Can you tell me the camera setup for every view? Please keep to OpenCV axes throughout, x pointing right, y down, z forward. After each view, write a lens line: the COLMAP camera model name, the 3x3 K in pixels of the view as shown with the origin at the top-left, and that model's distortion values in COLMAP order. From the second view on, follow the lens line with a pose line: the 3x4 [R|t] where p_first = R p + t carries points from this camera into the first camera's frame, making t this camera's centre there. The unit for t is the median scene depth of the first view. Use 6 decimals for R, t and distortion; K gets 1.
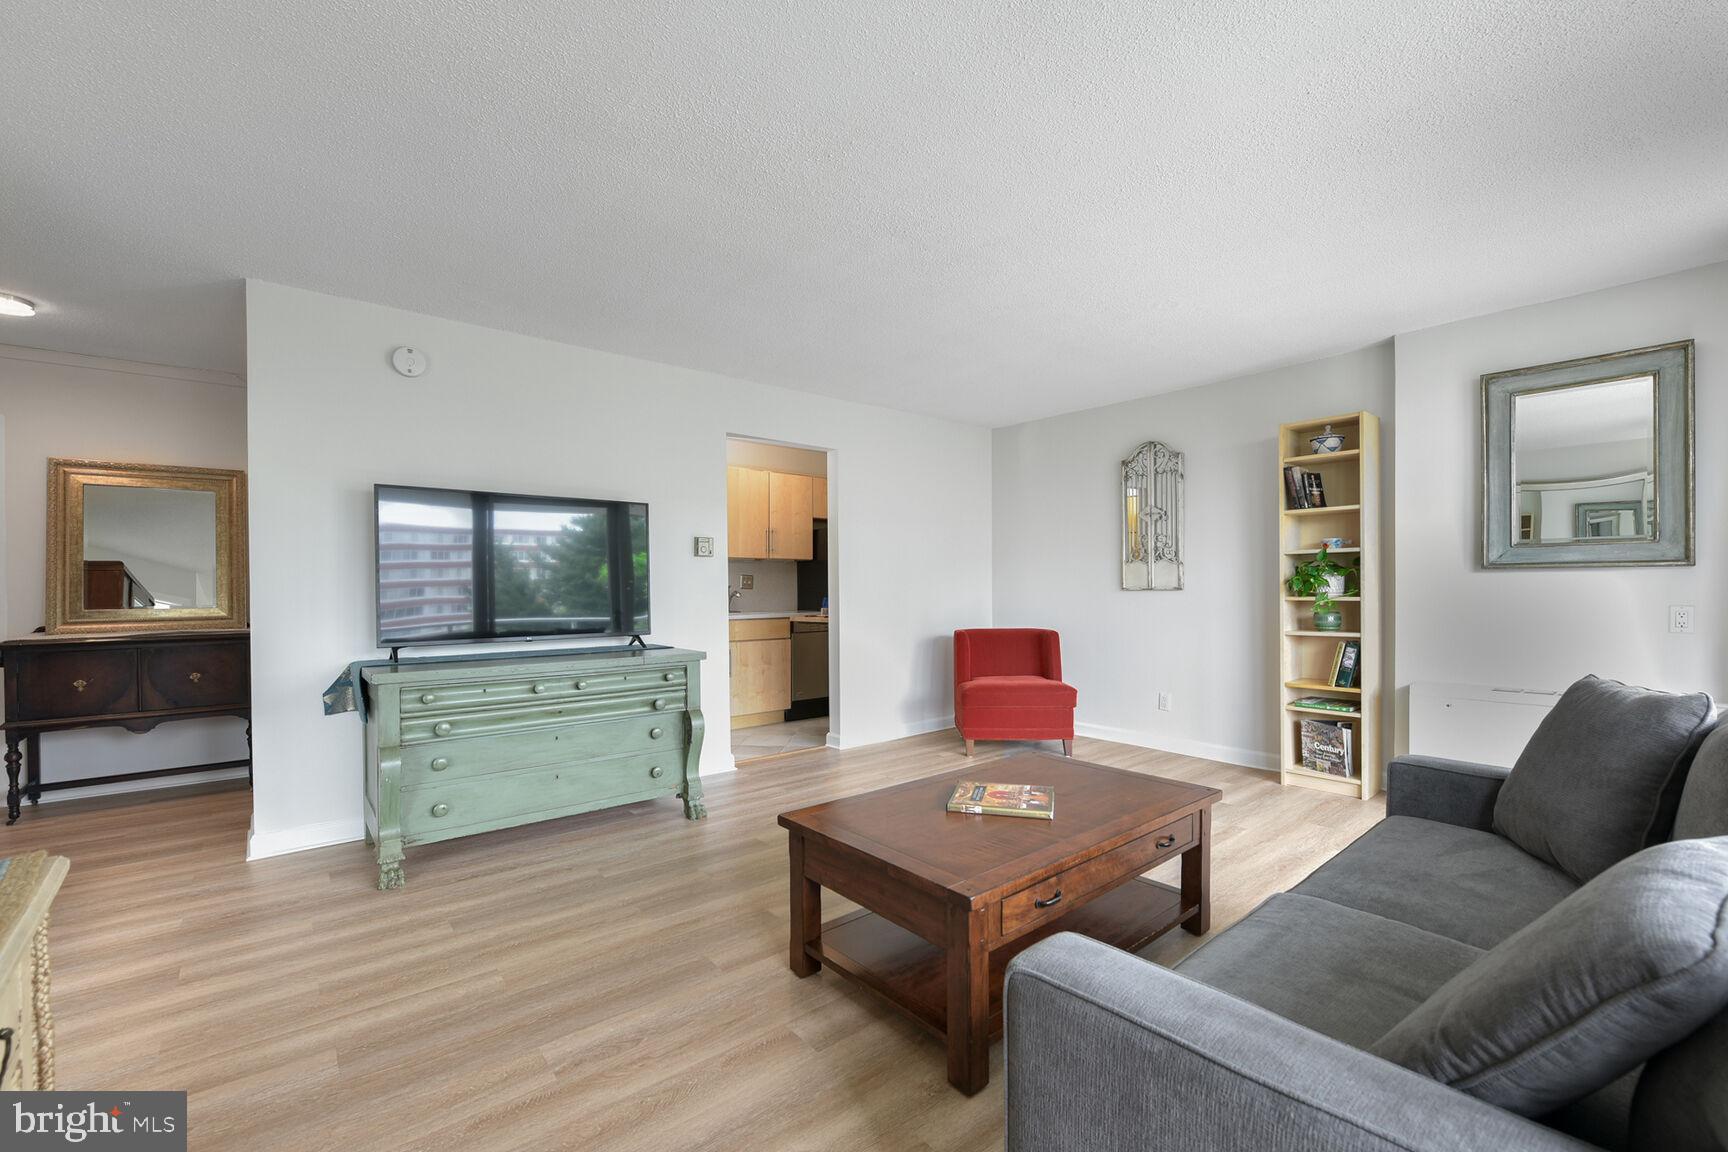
lens RADIAL K [[725.1, 0, 872.7], [0, 725.1, 595.0], [0, 0, 1]] dist [-0.011076, 0.000312]
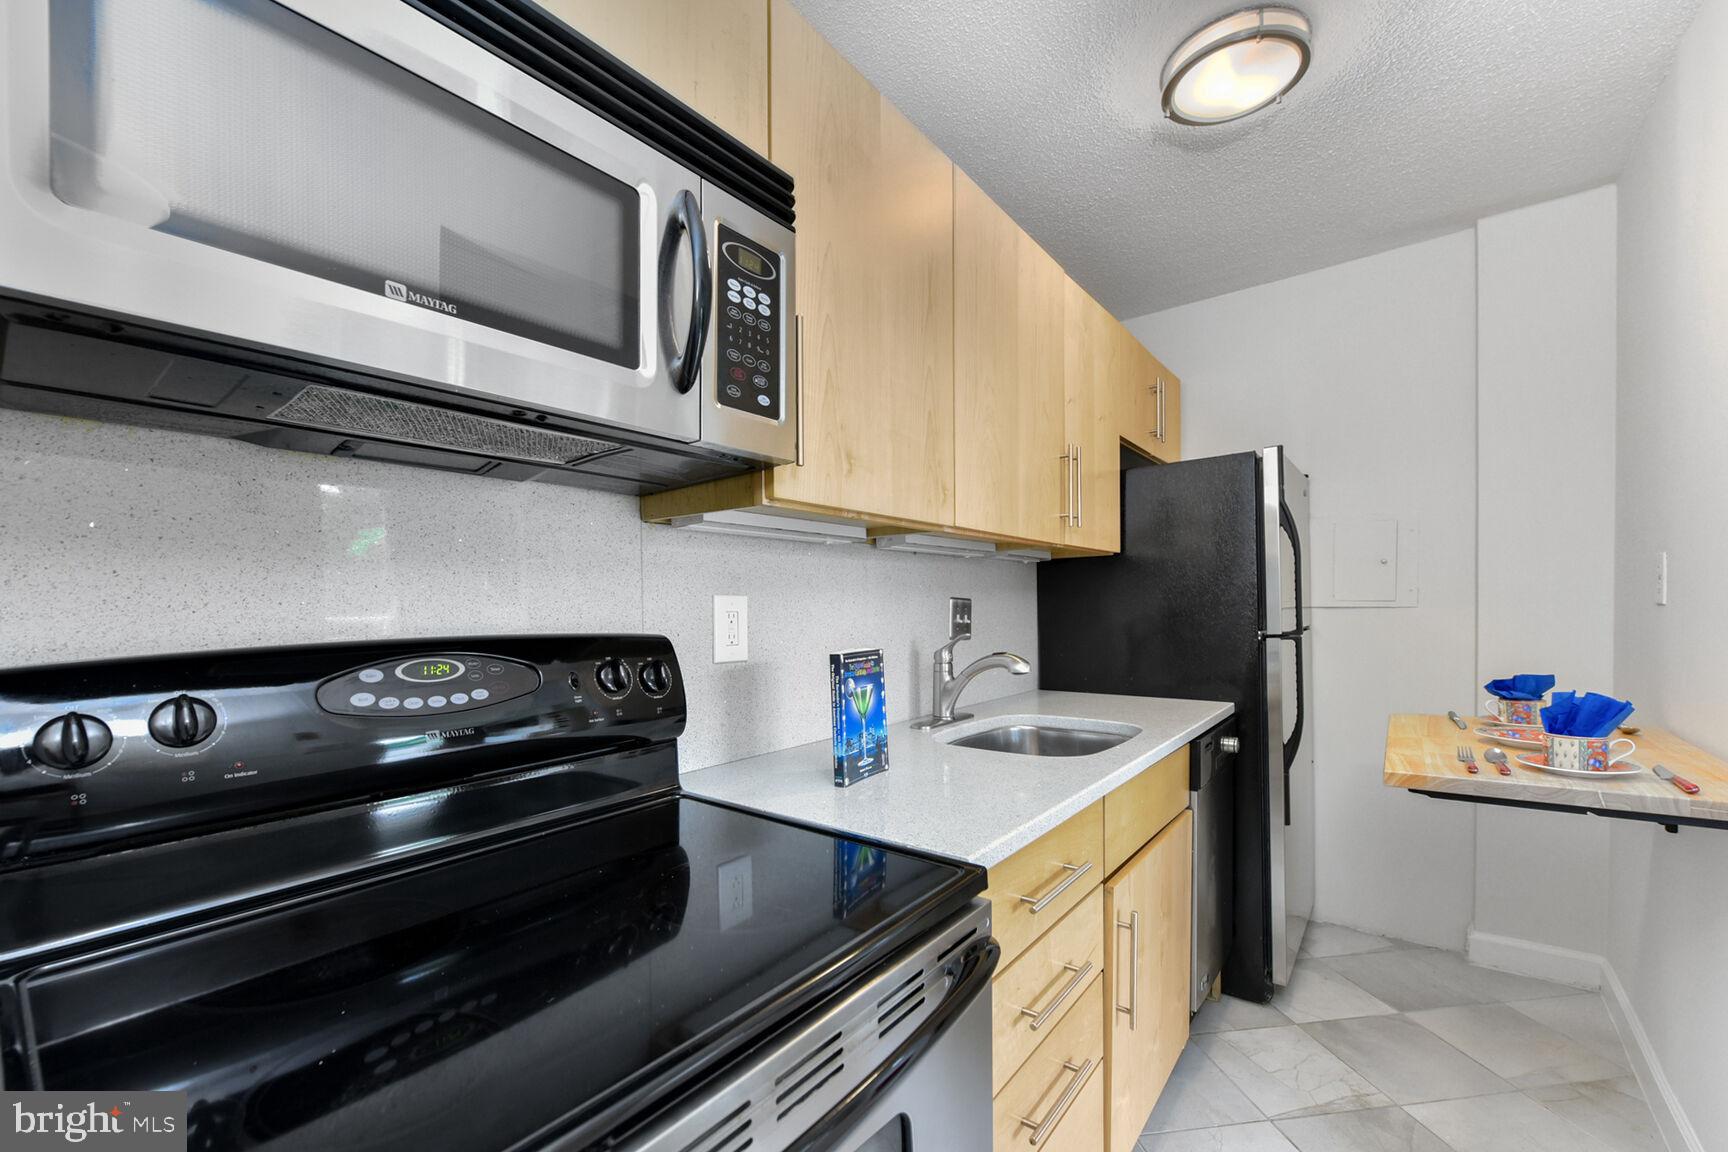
lens RADIAL K [[706.6, 0, 854.5], [0, 706.6, 613.0], [0, 0, 1]] dist [-0.016199, -0.000001]
pose [[0.978796, -0.005951, 0.204753, -0.316440], [0.005757, 0.999982, 0.001540, -0.022587], [-0.204759, -0.000329, 0.978812, 0.762666]]
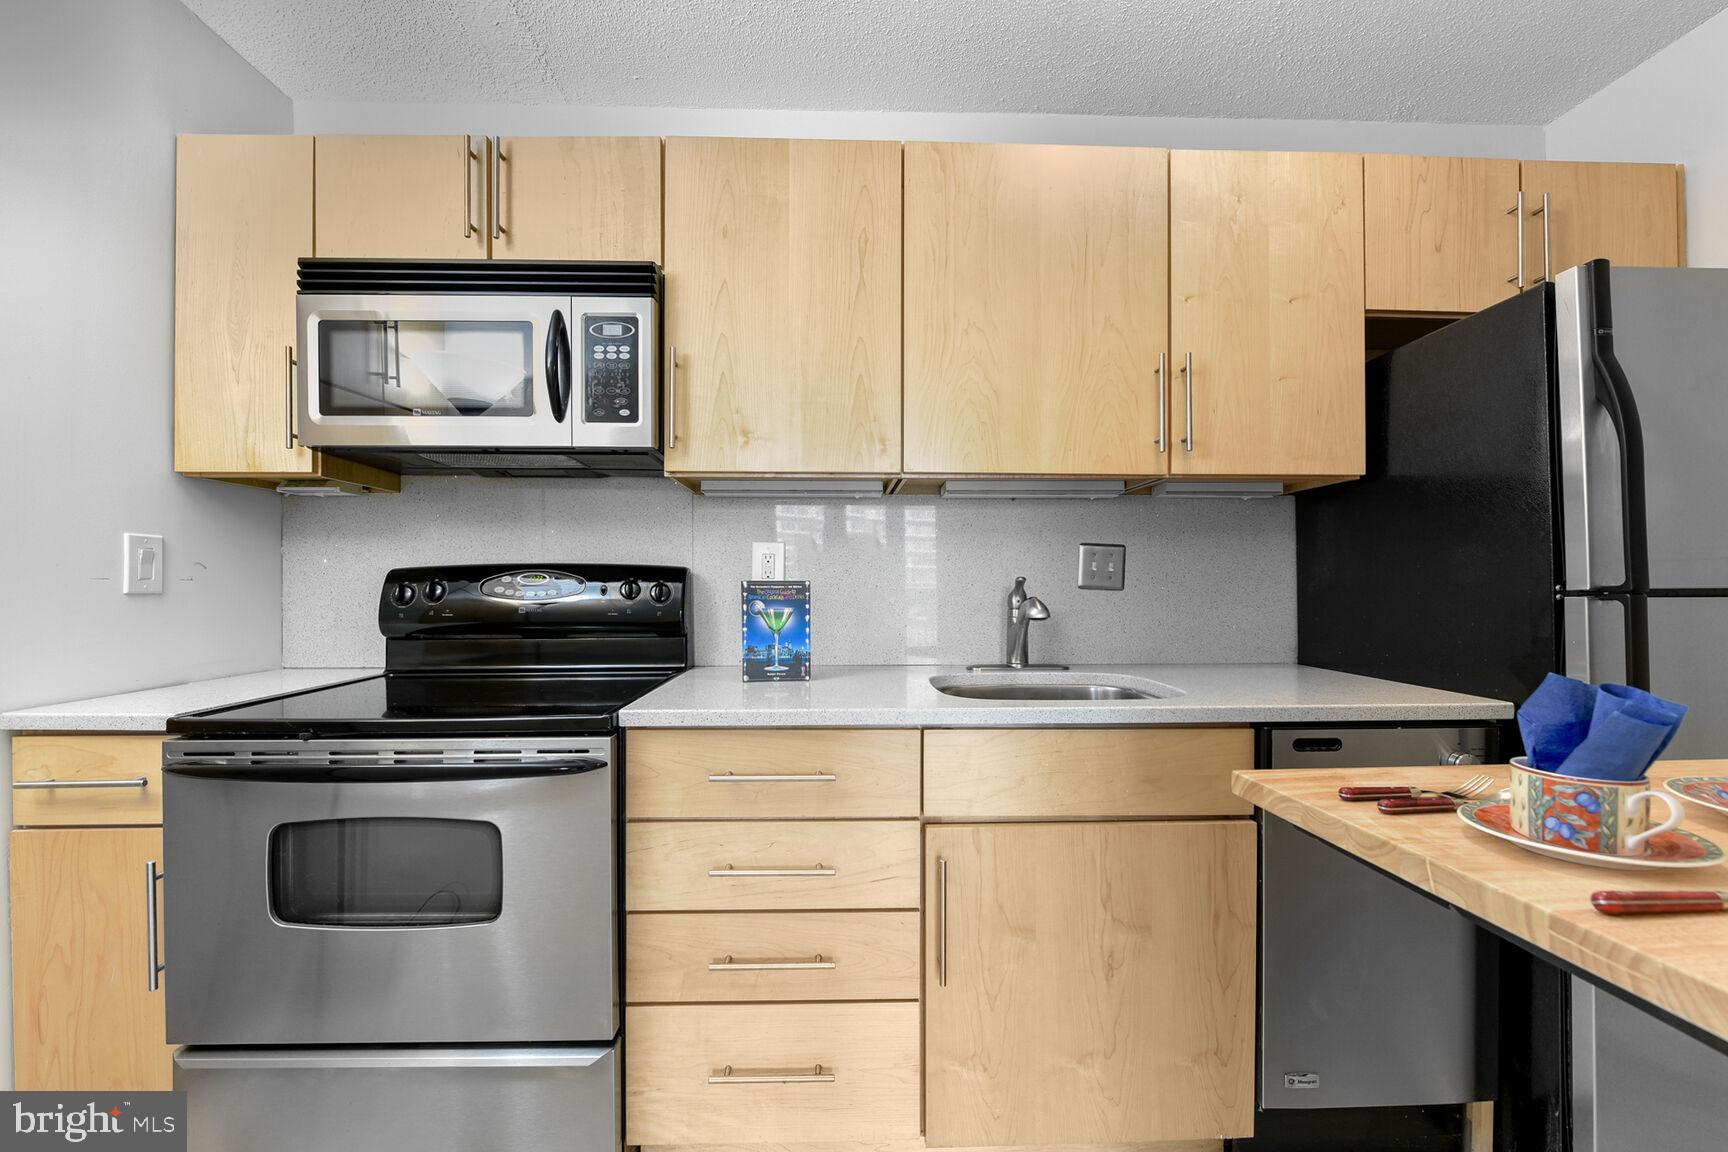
lens RADIAL K [[698.9, 0, 855.1], [0, 698.9, 577.0], [0, 0, 1]] dist [-0.009255, 0.000058]
pose [[0.781350, 0.002151, -0.624089, -0.079049], [-0.010392, 0.999900, -0.009565, -0.009952], [0.624007, 0.013959, 0.781294, 0.780238]]
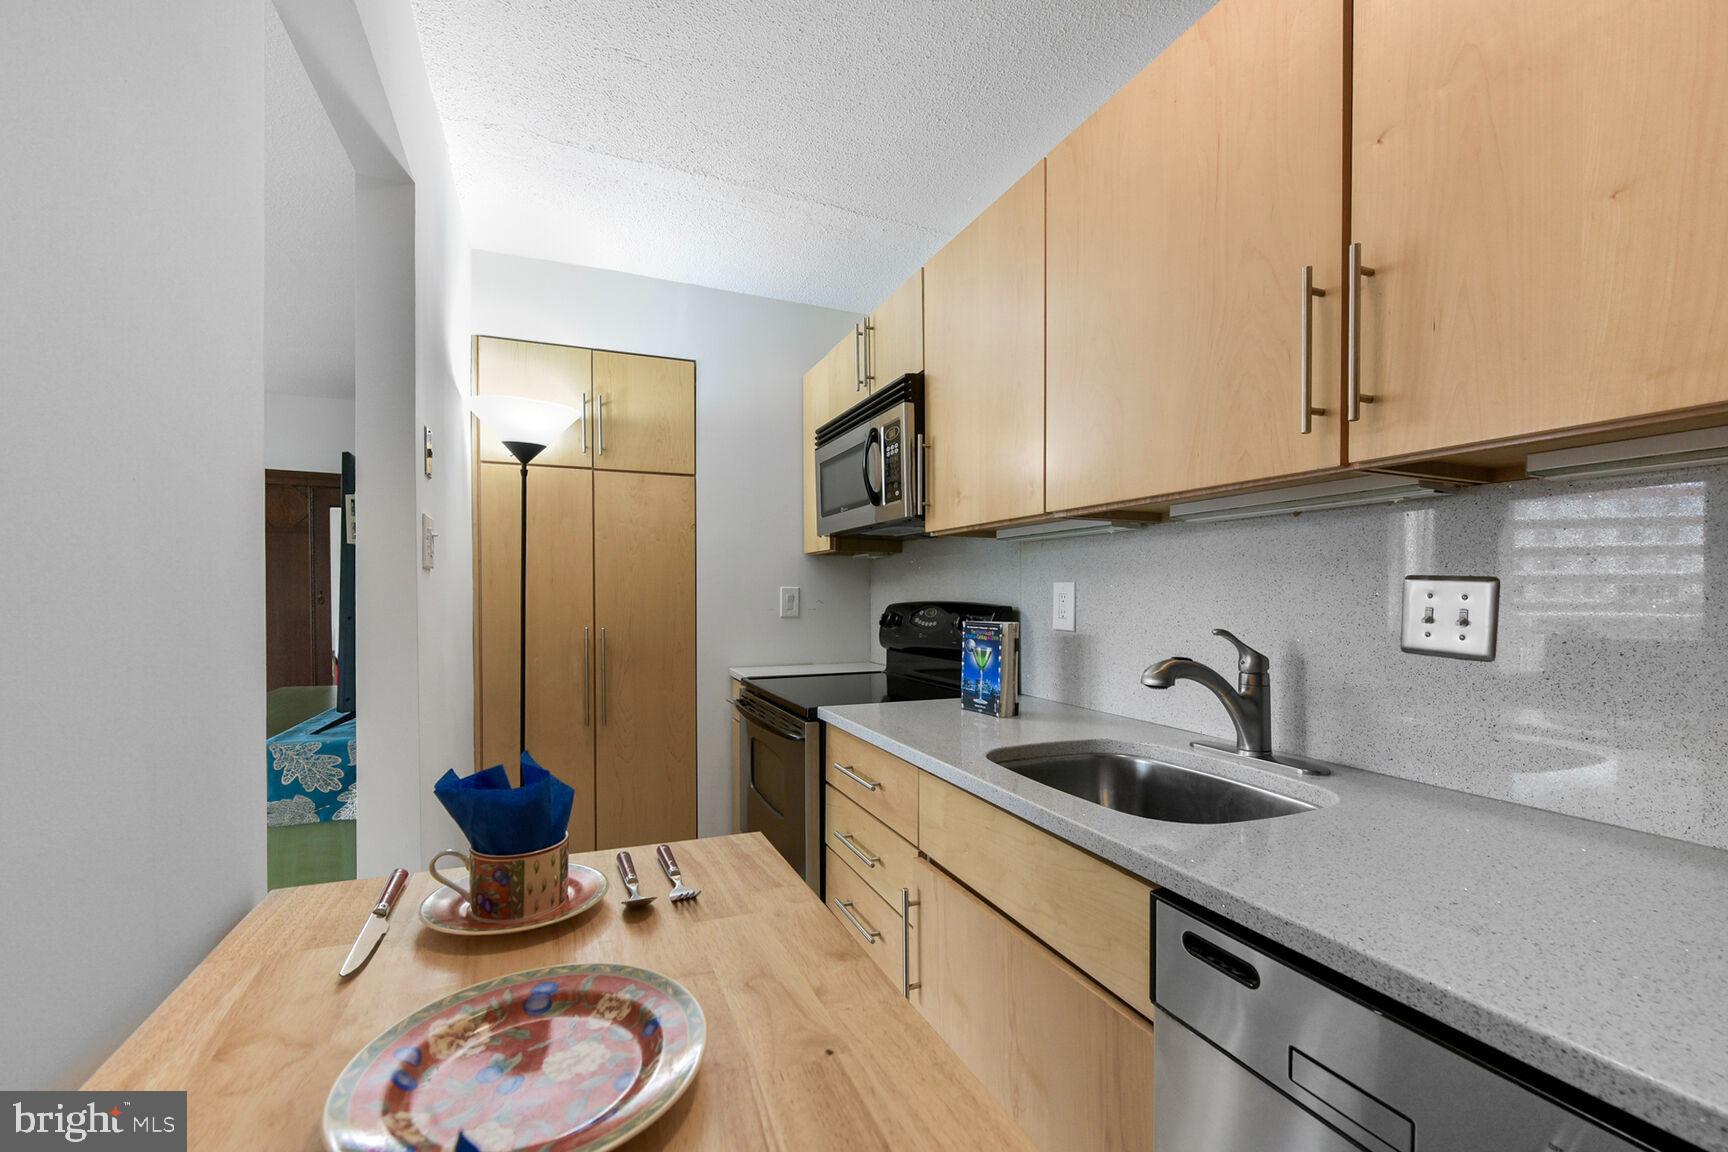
lens RADIAL K [[709.9, 0, 859.9], [0, 709.9, 598.1], [0, 0, 1]] dist [0.016947, -0.000028]
pose [[-0.296172, 0.012044, -0.955059, 0.033068], [-0.008937, 0.999842, 0.015380, -0.025225], [0.955093, 0.013090, -0.296018, 1.011048]]
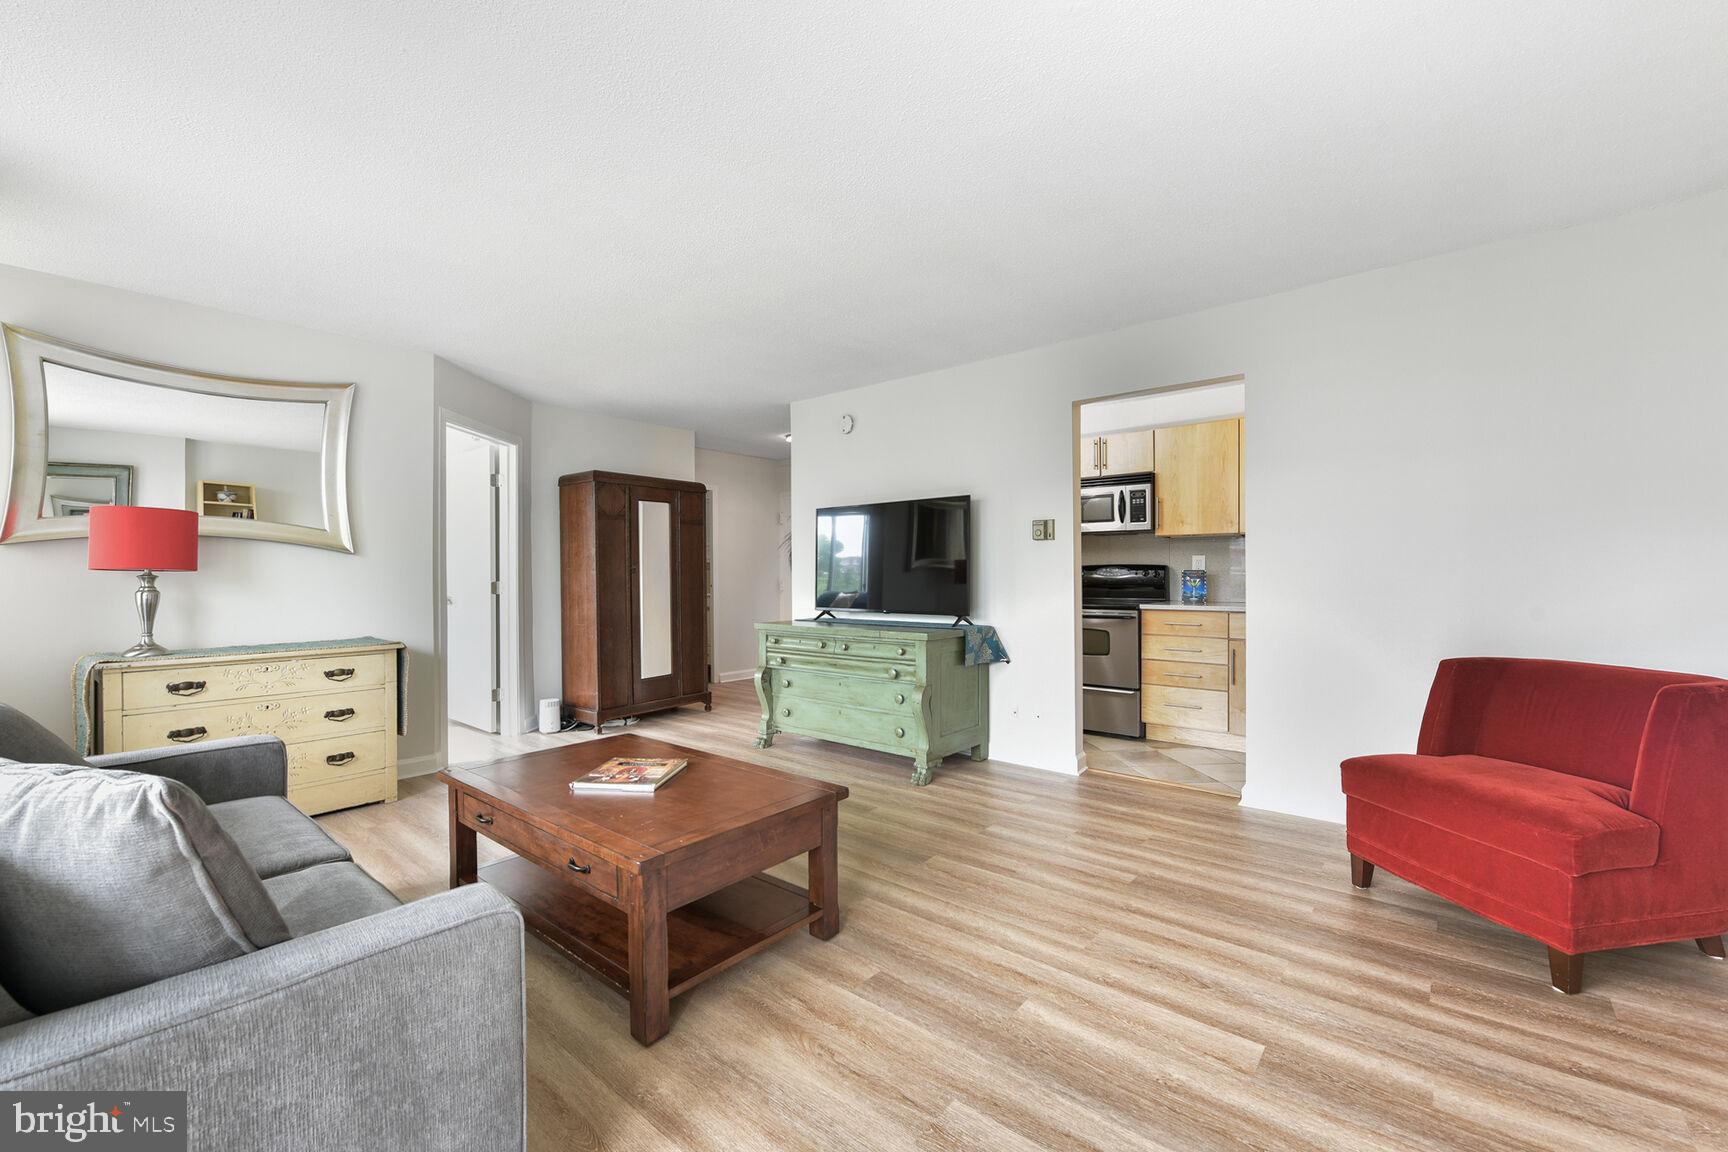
lens RADIAL K [[723.1, 0, 835.9], [0, 723.1, 576.4], [0, 0, 1]] dist [-0.000638, -0.000024]
pose [[0.145124, 0.013480, -0.989322, 0.498348], [-0.004595, 0.999906, 0.012950, -0.012175], [0.989403, 0.002666, 0.145172, 0.438914]]
